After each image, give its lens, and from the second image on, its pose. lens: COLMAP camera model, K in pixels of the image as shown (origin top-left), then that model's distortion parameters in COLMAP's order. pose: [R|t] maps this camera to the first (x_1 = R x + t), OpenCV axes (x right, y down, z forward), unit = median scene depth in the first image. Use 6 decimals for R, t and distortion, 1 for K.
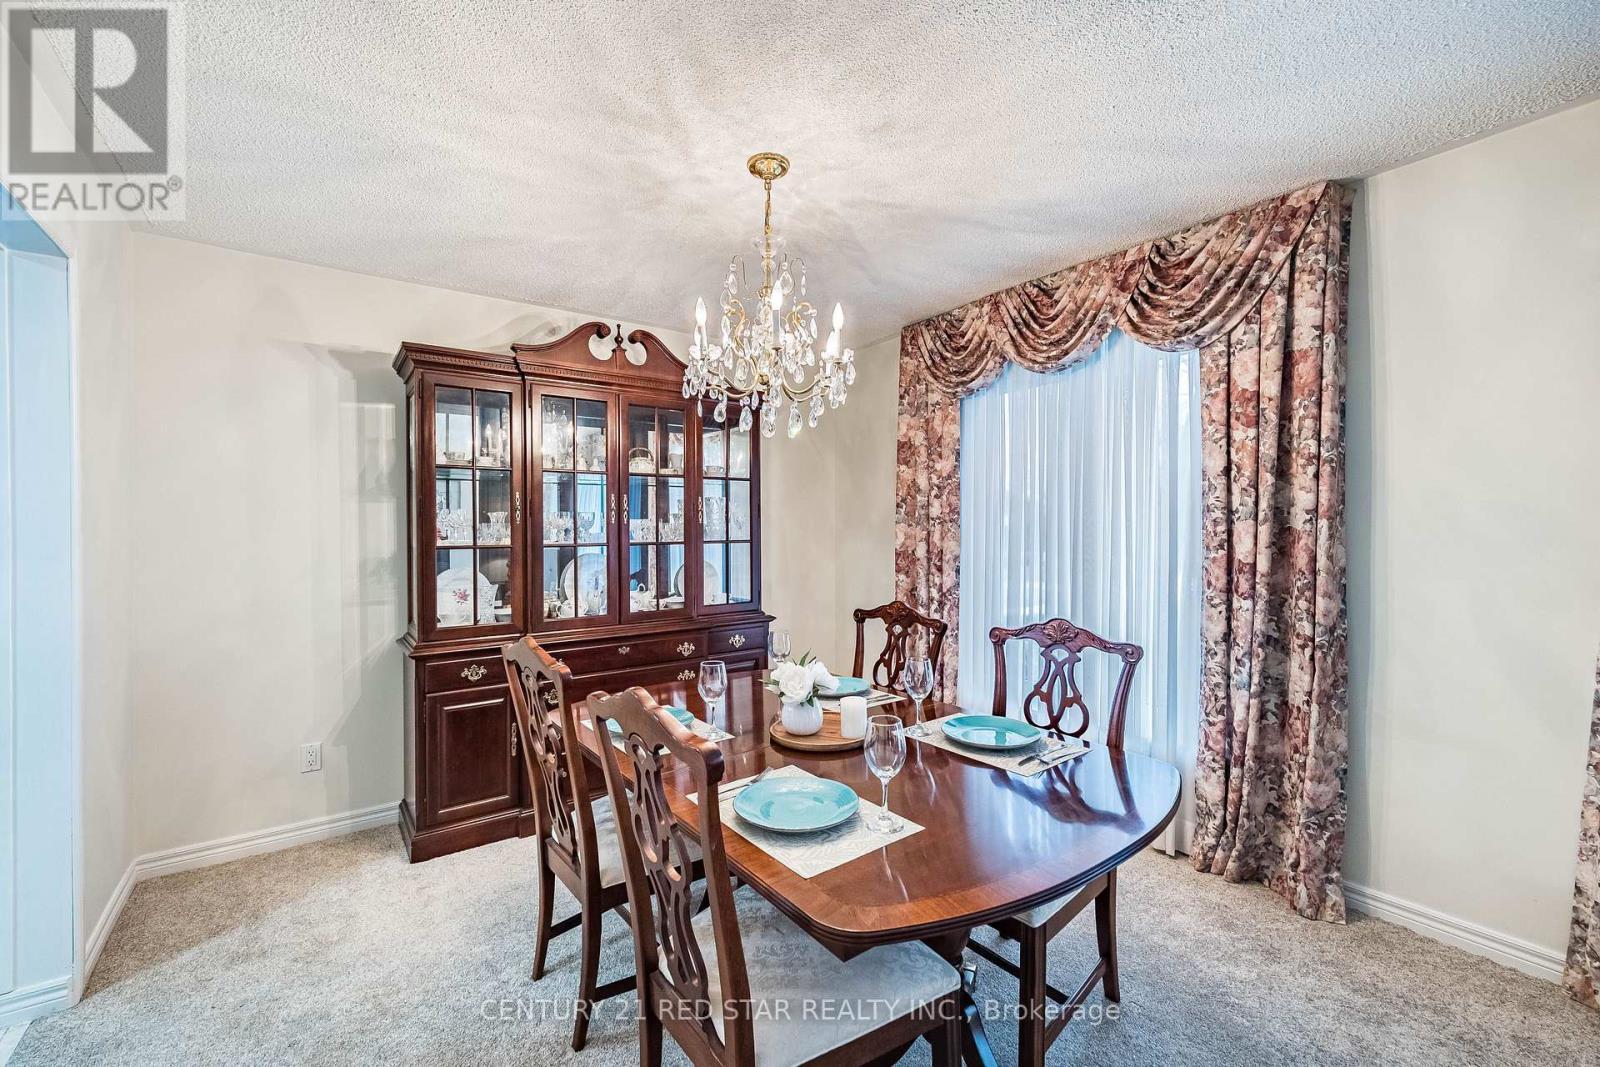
lens RADIAL K [[664.4, 0, 794.8], [0, 664.4, 531.9], [0, 0, 1]] dist [-0.000463, -0.000205]
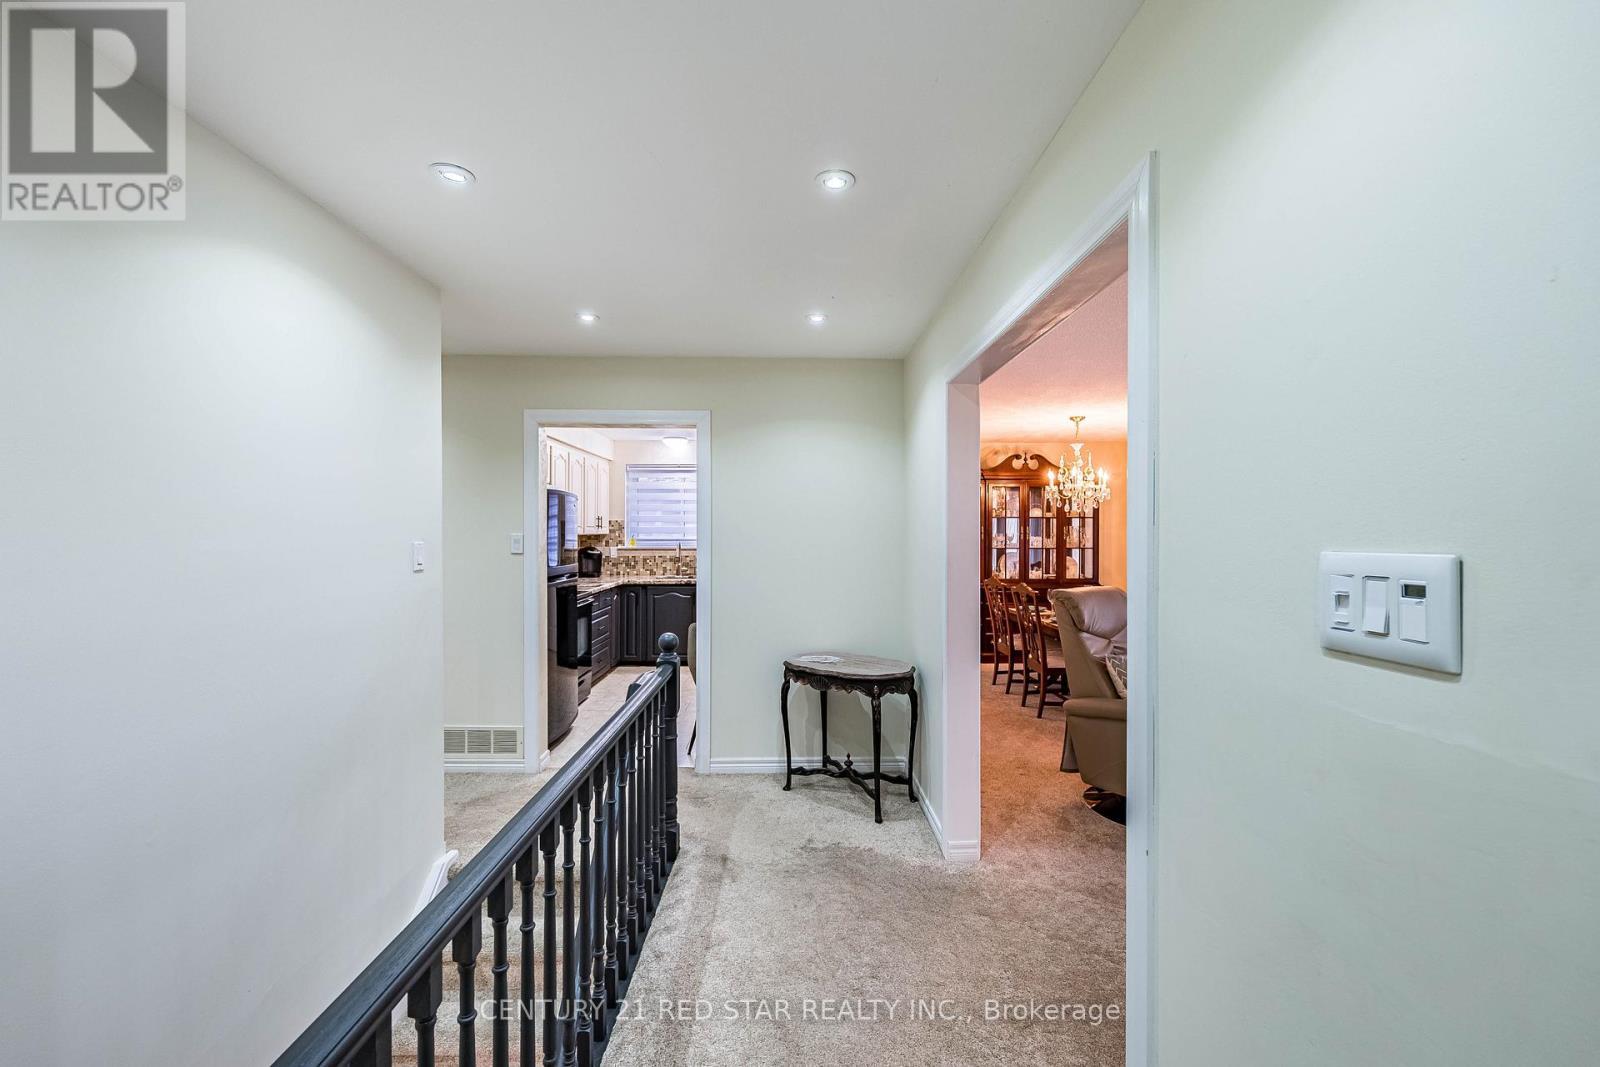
lens RADIAL K [[664.4, 0, 794.8], [0, 664.4, 531.9], [0, 0, 1]] dist [-0.000463, -0.000205]
pose [[0.817709, 0.012561, -0.575495, 0.382010], [-0.010739, 0.999921, 0.006566, -0.041822], [0.575532, 0.000811, 0.817779, -1.252828]]
